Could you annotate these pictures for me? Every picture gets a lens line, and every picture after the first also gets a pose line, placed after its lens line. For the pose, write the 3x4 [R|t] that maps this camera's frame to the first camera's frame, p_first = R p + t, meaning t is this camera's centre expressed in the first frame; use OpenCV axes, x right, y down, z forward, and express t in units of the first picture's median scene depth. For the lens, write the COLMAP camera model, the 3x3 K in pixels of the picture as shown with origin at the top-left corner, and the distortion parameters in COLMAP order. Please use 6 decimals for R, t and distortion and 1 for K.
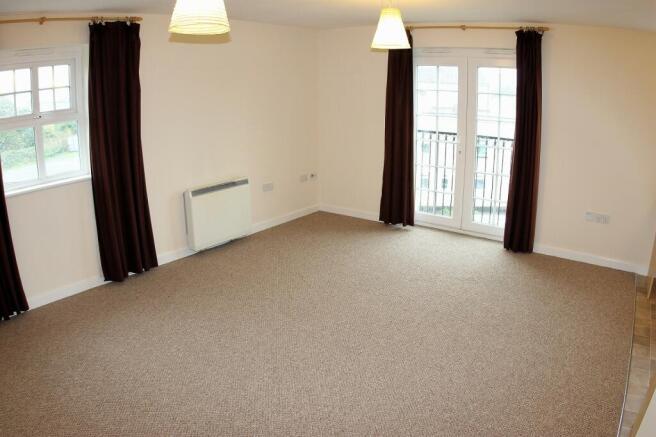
lens RADIAL K [[561.1, 0, 308.1], [0, 561.1, 218.5], [0, 0, 1]] dist [-0.149378, -0.000392]
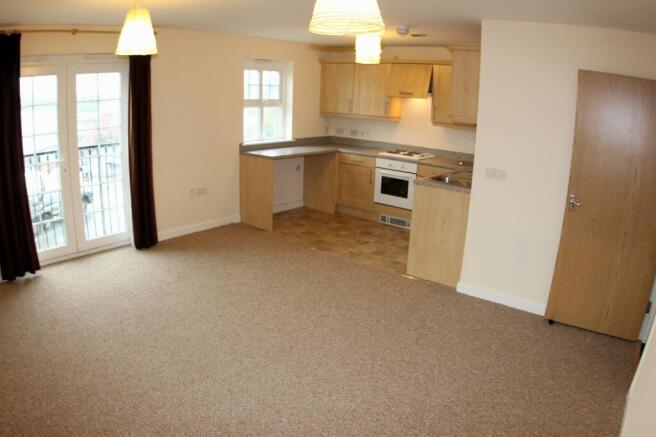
lens RADIAL K [[561.1, 0, 308.1], [0, 561.1, 218.5], [0, 0, 1]] dist [-0.149378, -0.000392]
pose [[0.079271, -0.262682, 0.961621, -0.605238], [0.266118, 0.935224, 0.233534, -0.157918], [-0.960675, 0.237392, 0.144040, 0.550051]]
